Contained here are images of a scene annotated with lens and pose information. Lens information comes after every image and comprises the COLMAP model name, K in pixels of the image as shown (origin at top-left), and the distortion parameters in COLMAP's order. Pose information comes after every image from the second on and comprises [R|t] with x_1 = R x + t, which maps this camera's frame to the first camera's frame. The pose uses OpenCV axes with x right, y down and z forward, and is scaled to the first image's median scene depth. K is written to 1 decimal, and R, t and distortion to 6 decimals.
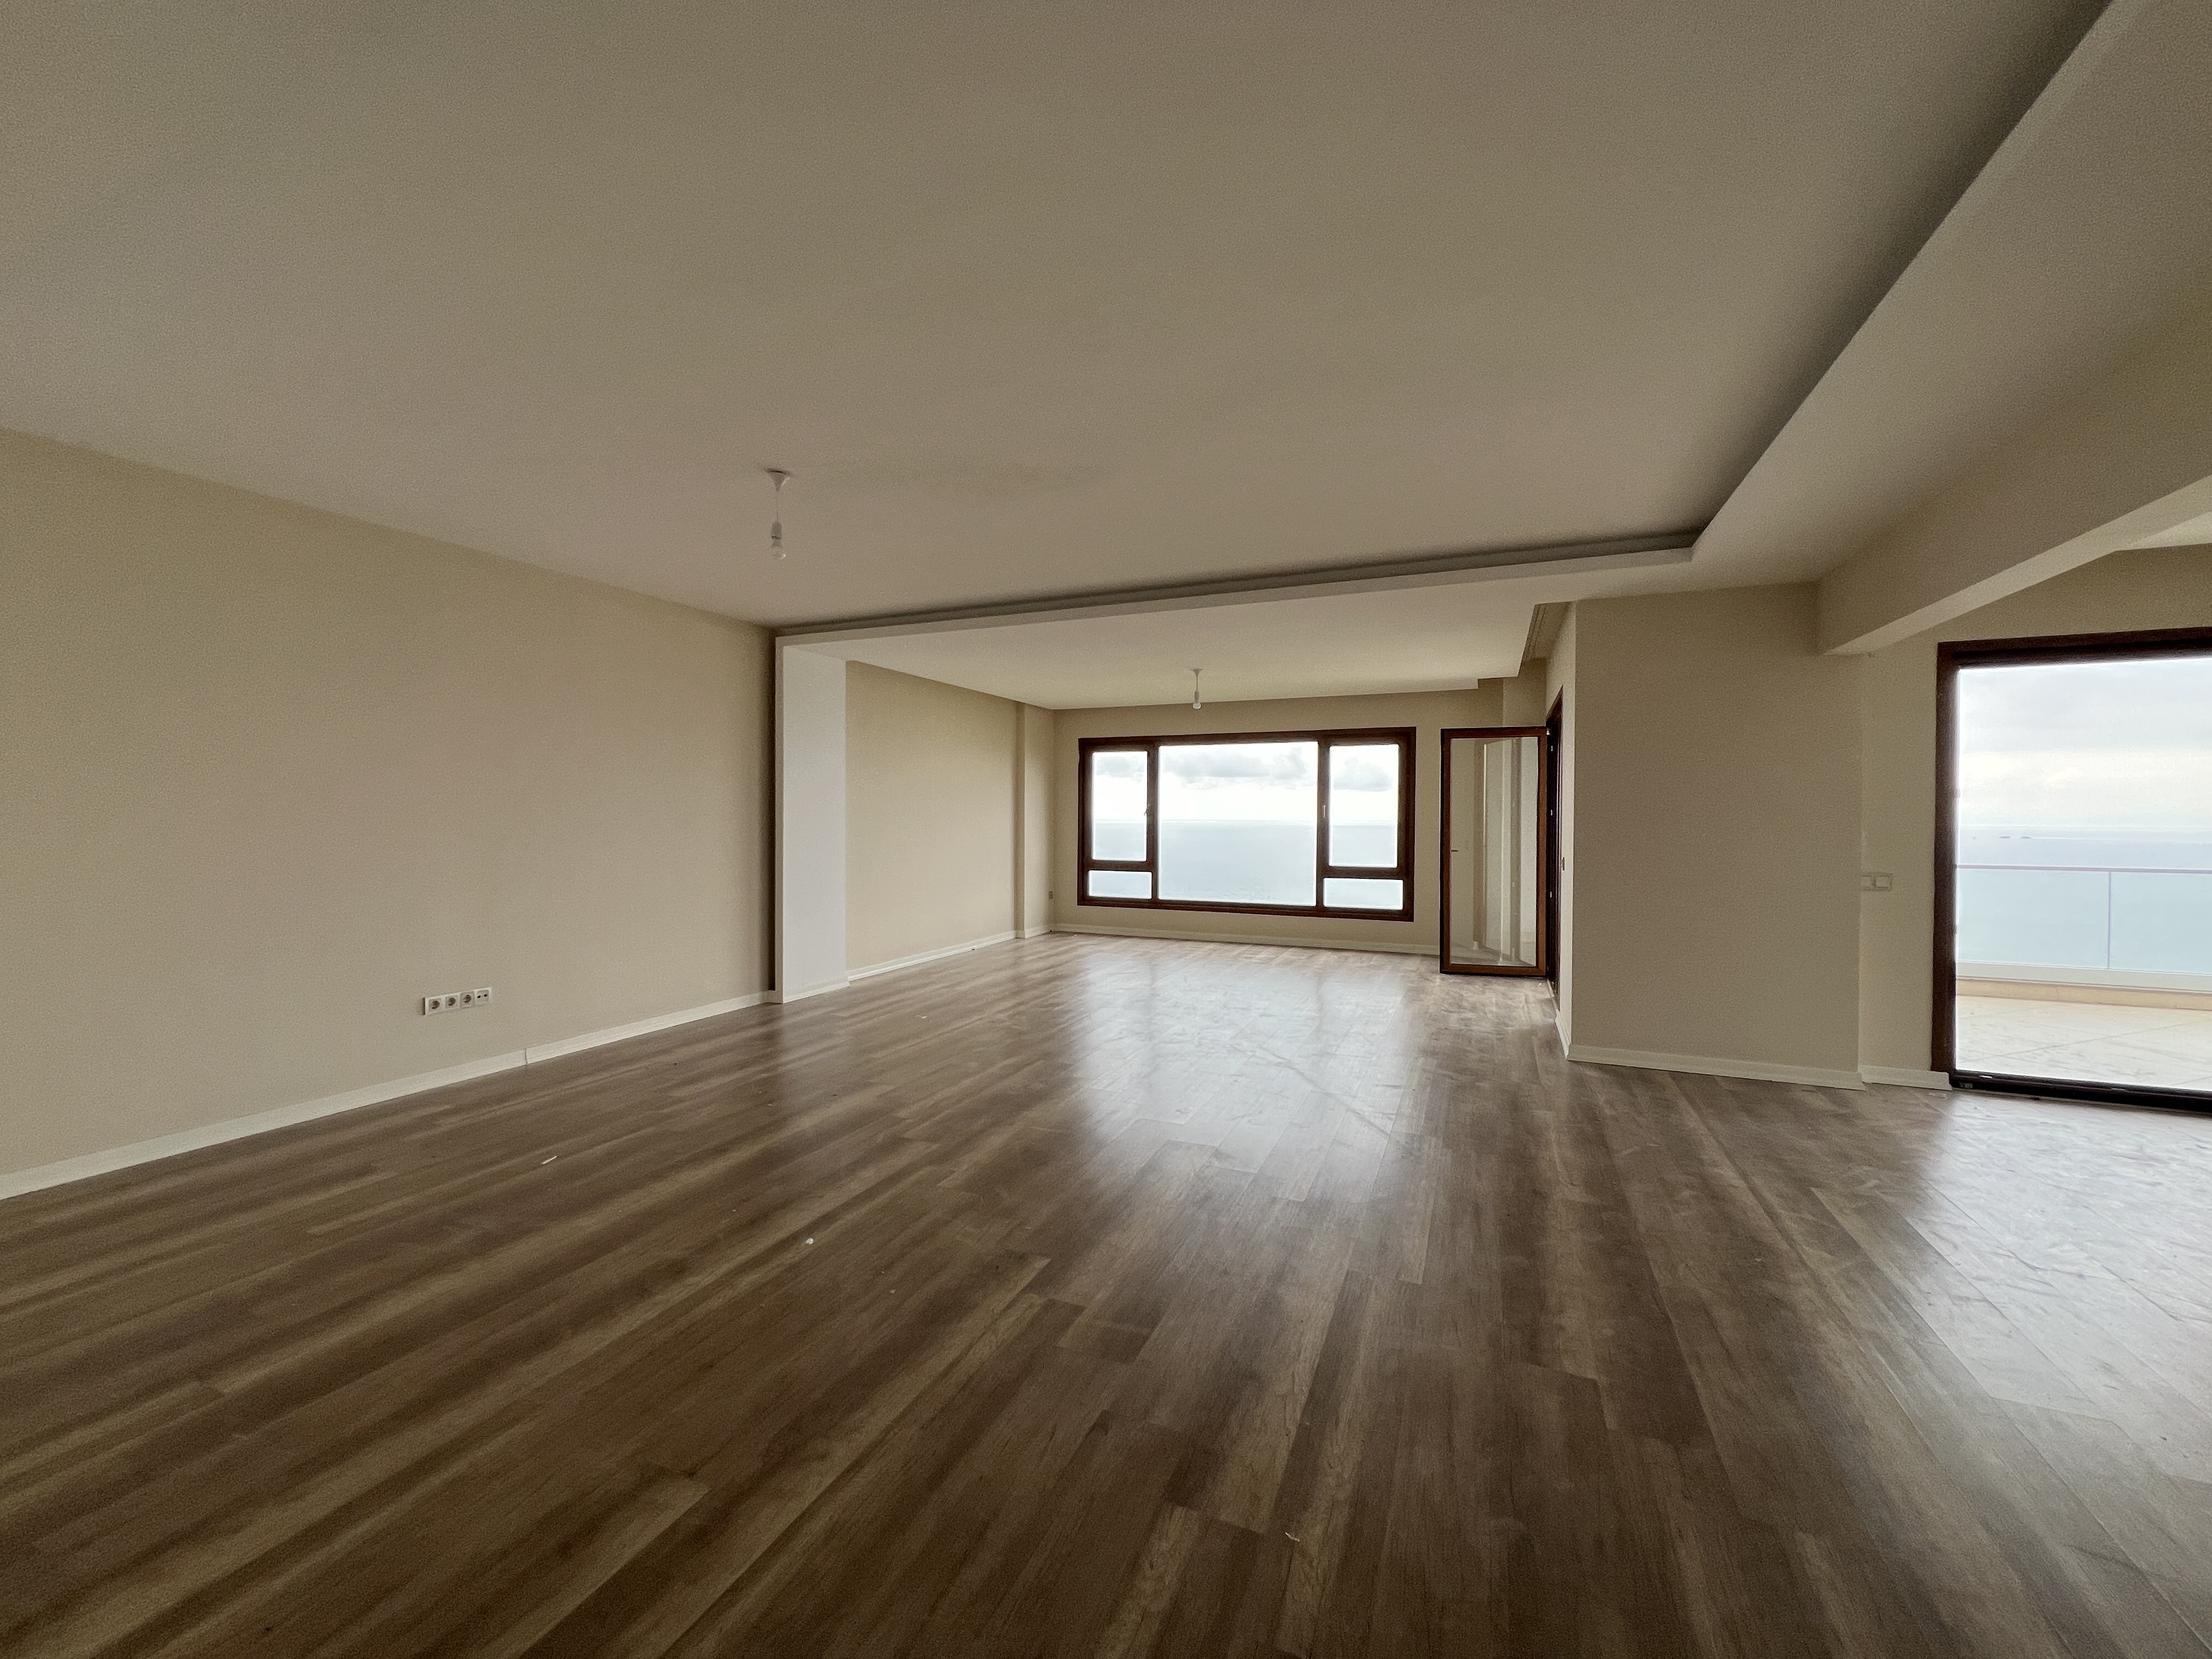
lens RADIAL K [[884.0, 0, 1106.8], [0, 884.0, 842.0], [0, 0, 1]] dist [0.001660, 0.000782]
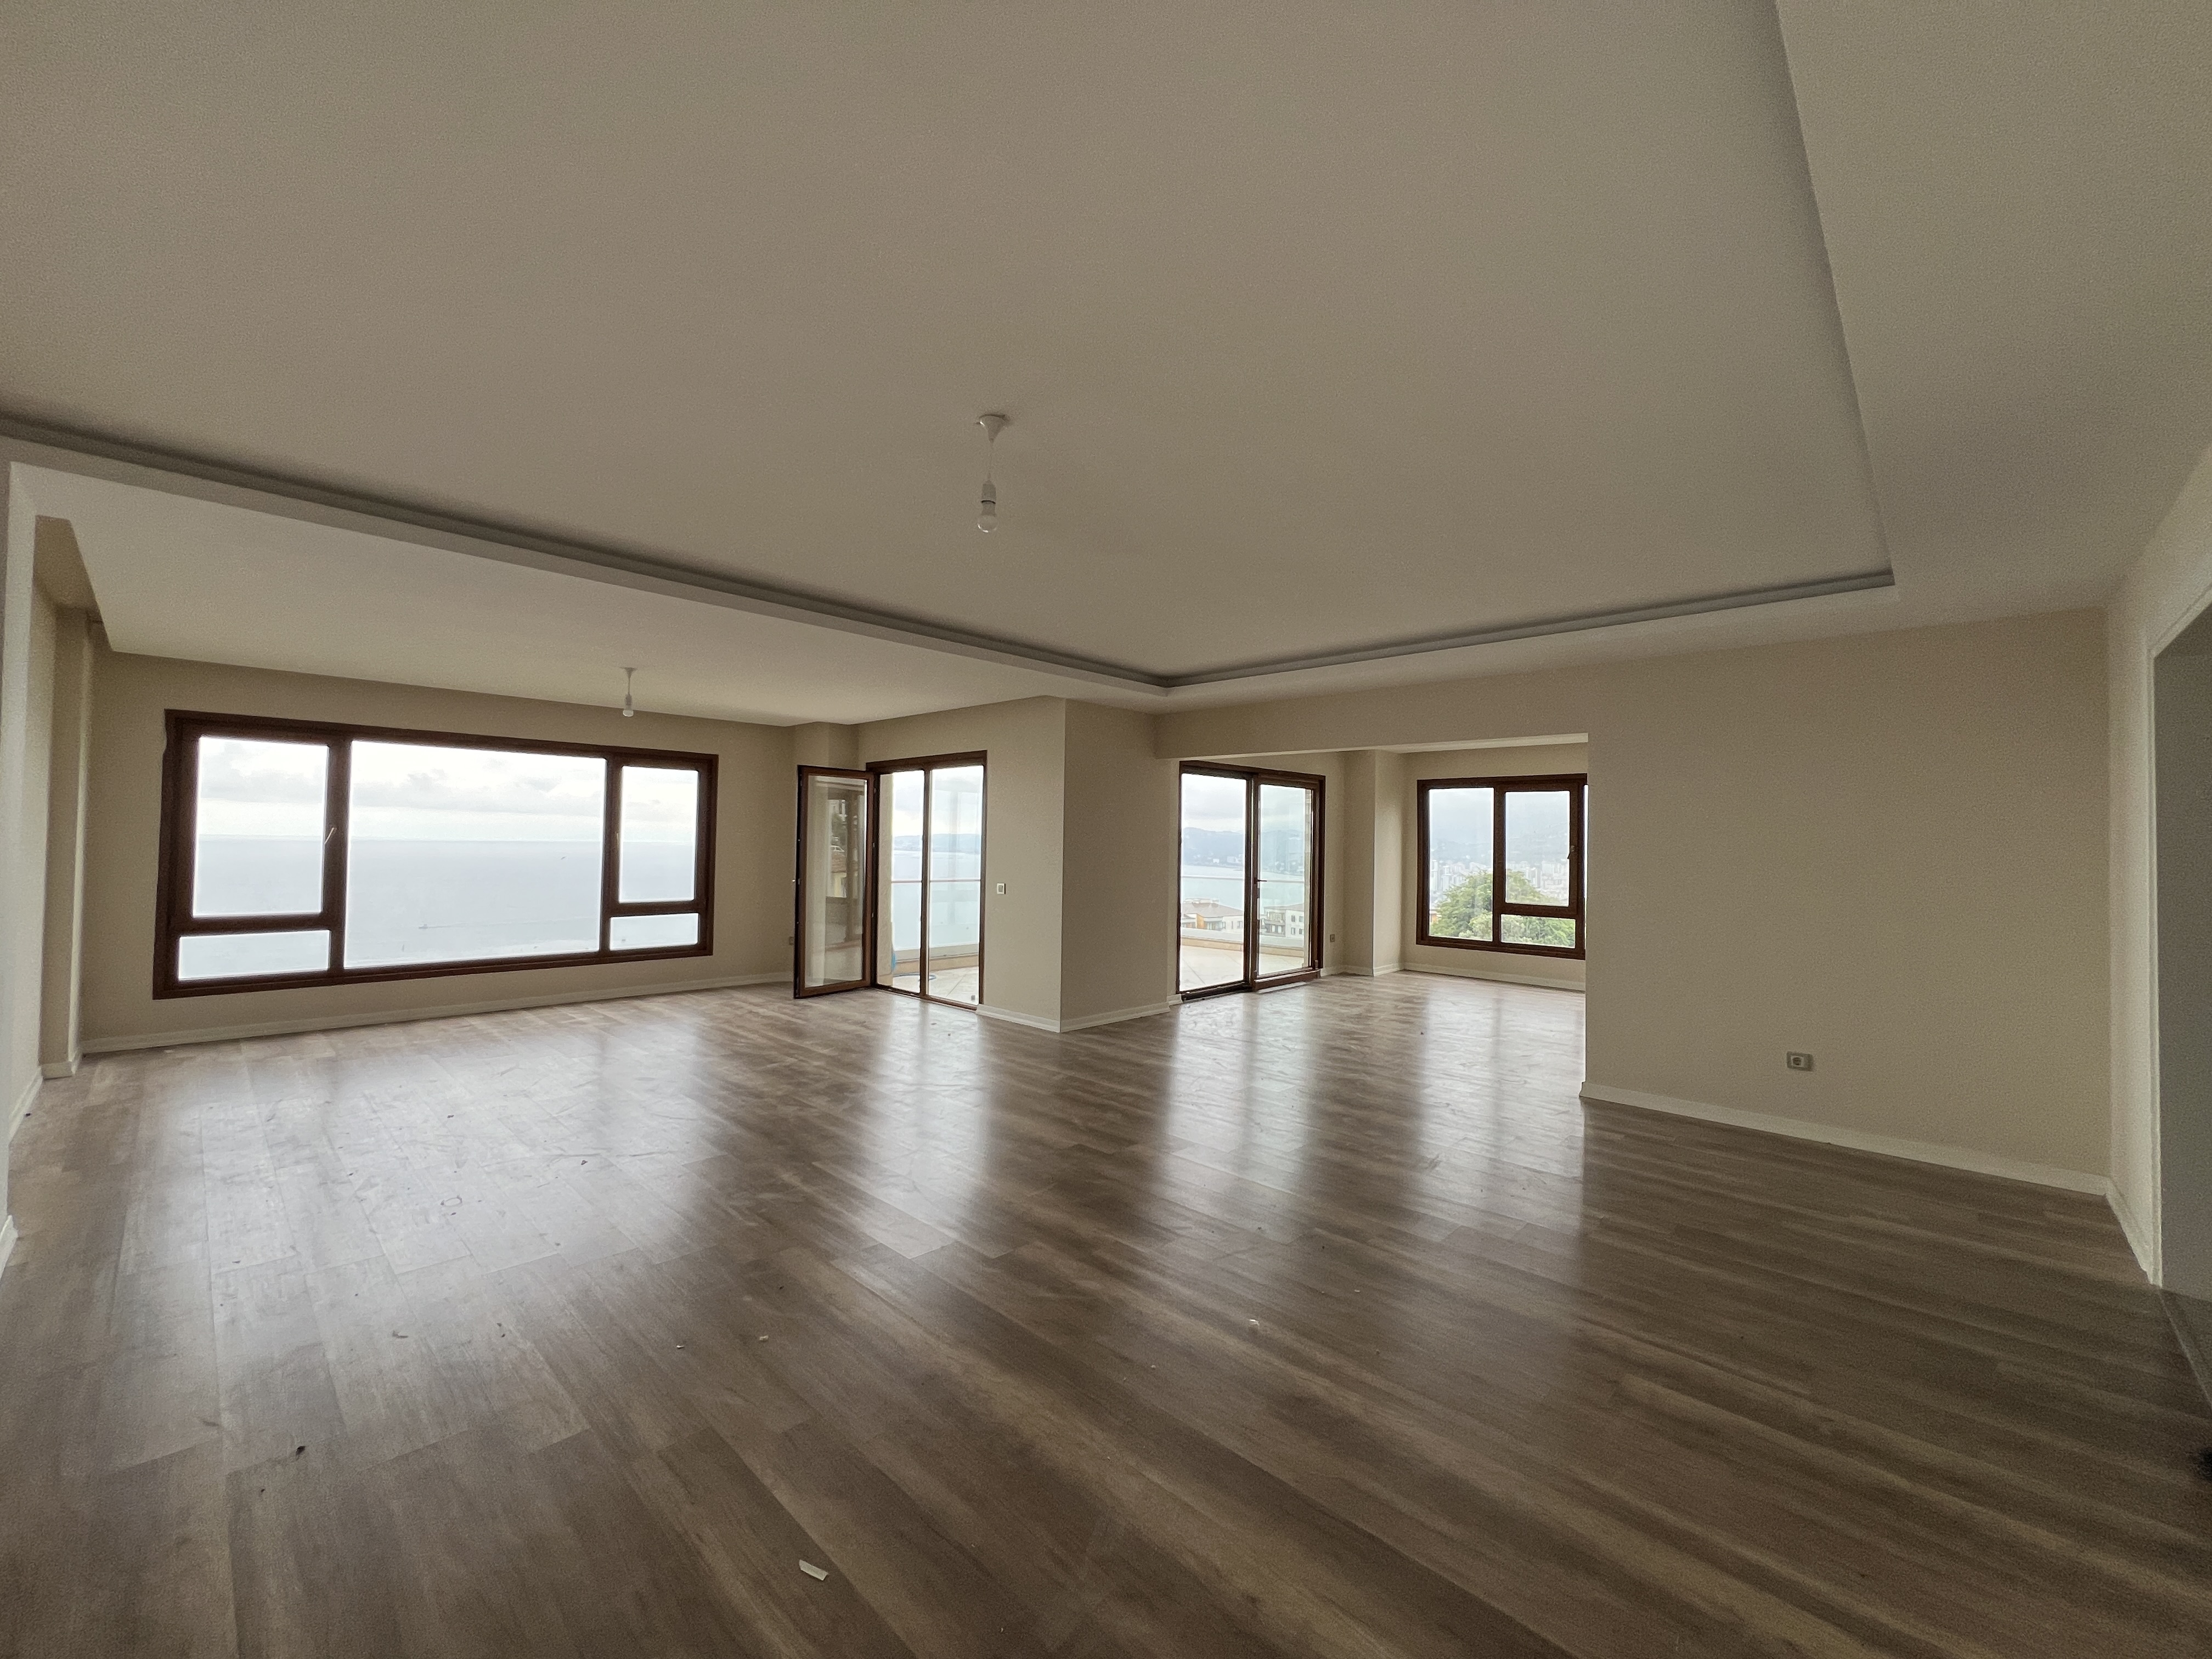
lens RADIAL K [[890.6, 0, 1099.9], [0, 890.6, 824.4], [0, 0, 1]] dist [-0.000551, -0.000304]
pose [[0.345483, 0.021471, 0.938179, -0.441337], [0.015002, 0.999484, -0.028398, -0.019627], [-0.938305, 0.023886, 0.344983, 0.275112]]
